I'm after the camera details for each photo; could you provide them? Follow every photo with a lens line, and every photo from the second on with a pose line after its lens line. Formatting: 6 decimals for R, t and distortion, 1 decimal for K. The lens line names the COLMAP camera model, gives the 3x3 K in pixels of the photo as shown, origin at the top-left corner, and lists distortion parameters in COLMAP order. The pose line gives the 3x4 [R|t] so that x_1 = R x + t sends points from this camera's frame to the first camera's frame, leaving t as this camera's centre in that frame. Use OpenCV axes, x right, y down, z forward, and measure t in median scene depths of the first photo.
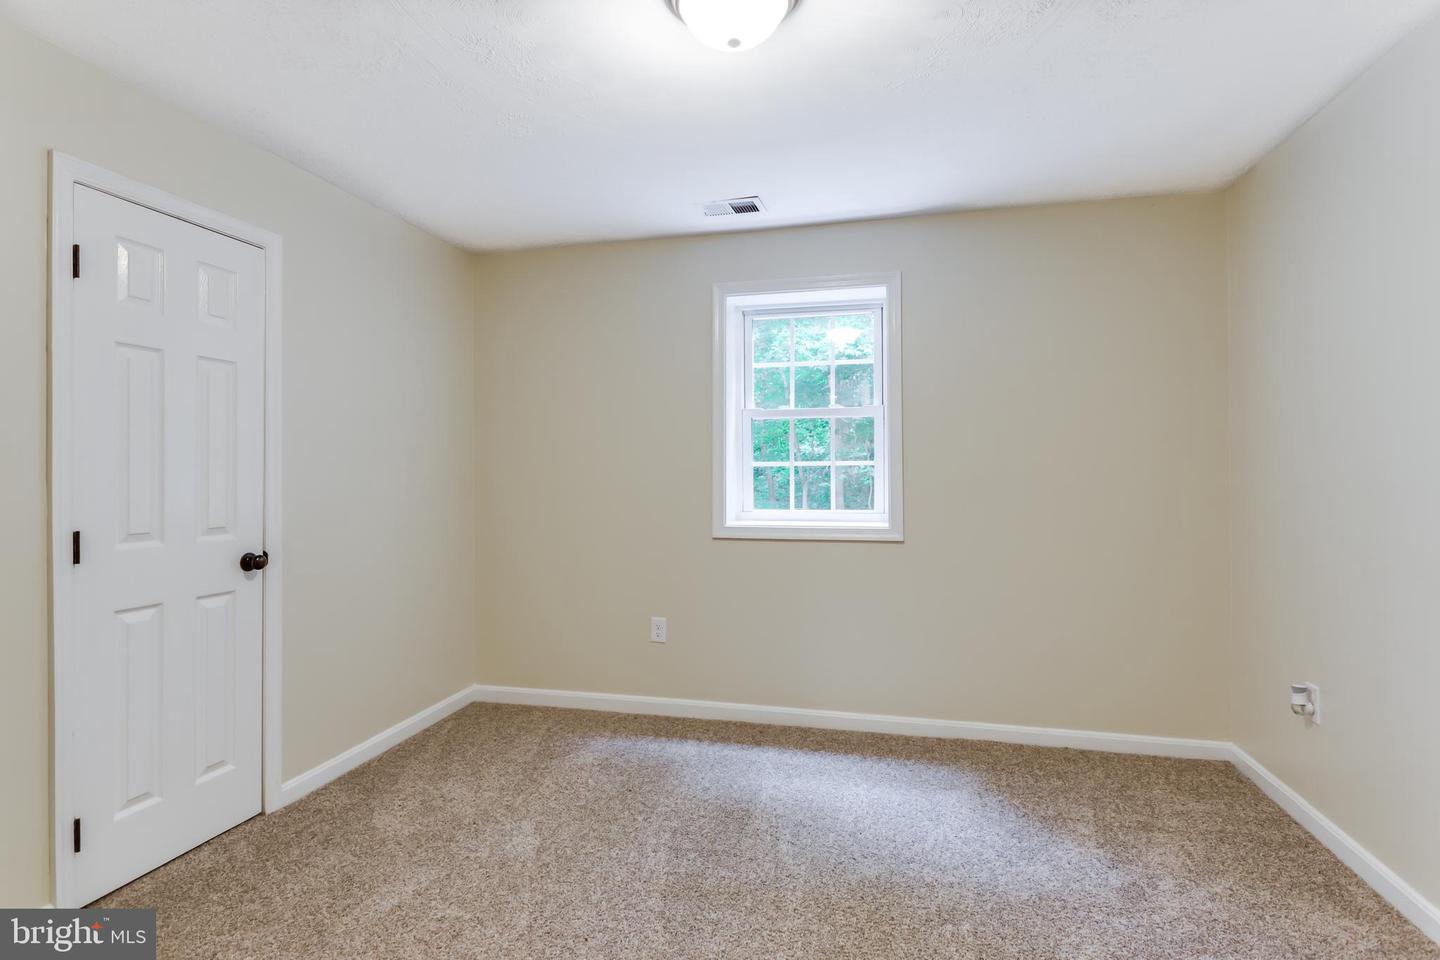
lens RADIAL K [[712.8, 0, 722.7], [0, 712.8, 469.6], [0, 0, 1]] dist [0.010530, 0.000039]
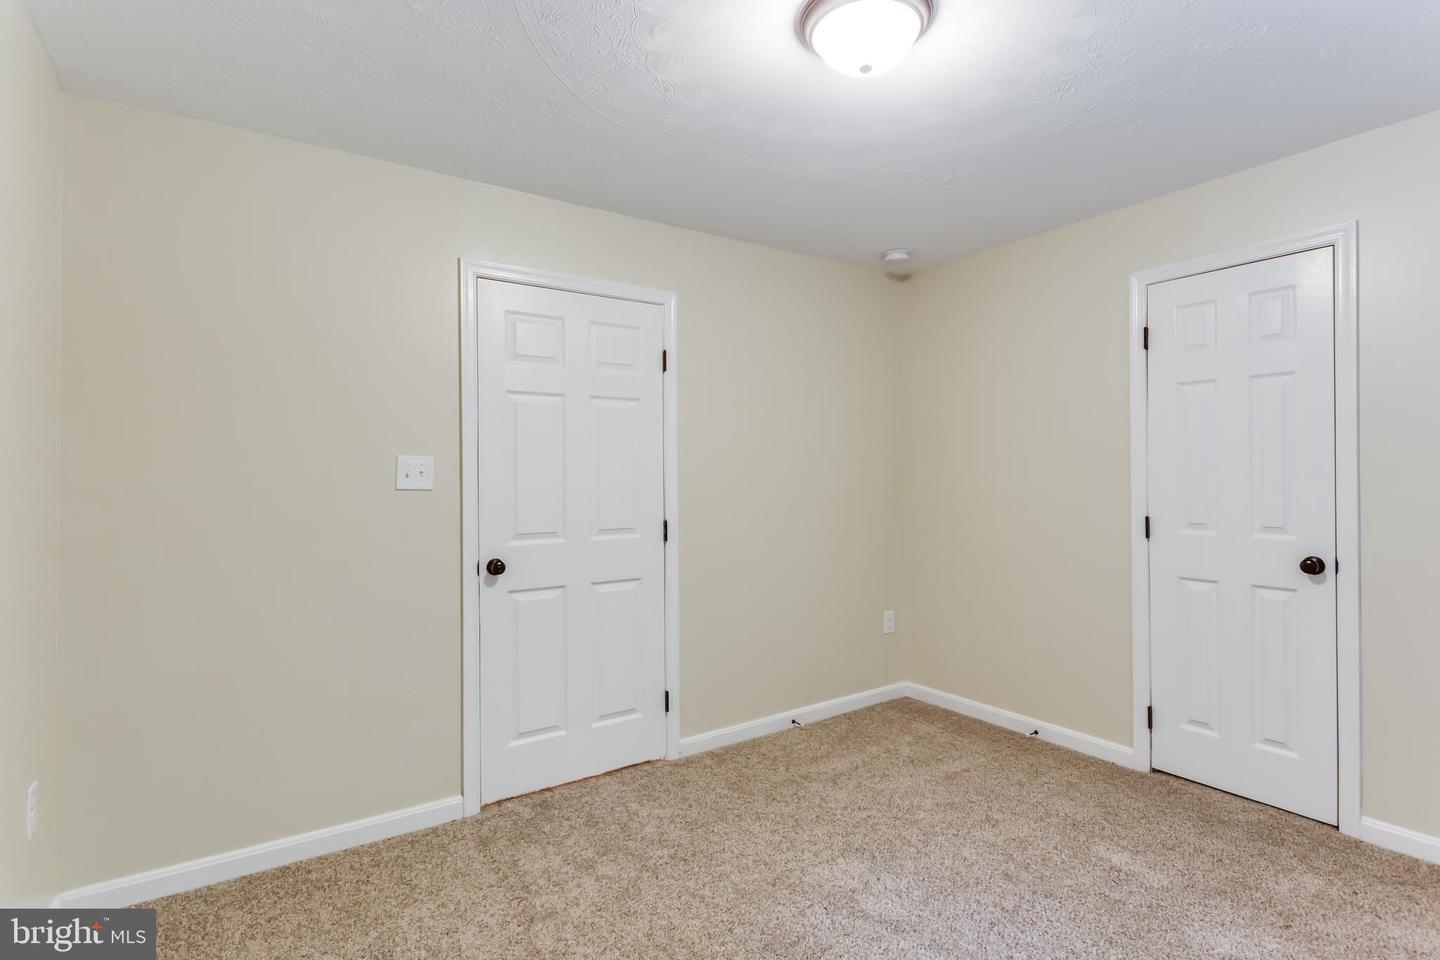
lens RADIAL K [[712.8, 0, 722.7], [0, 712.8, 469.6], [0, 0, 1]] dist [0.010530, 0.000039]
pose [[-0.656712, 0.004013, -0.754131, 0.675420], [0.017141, 0.999807, -0.009606, -0.011280], [0.753947, -0.019235, -0.656654, 1.082334]]
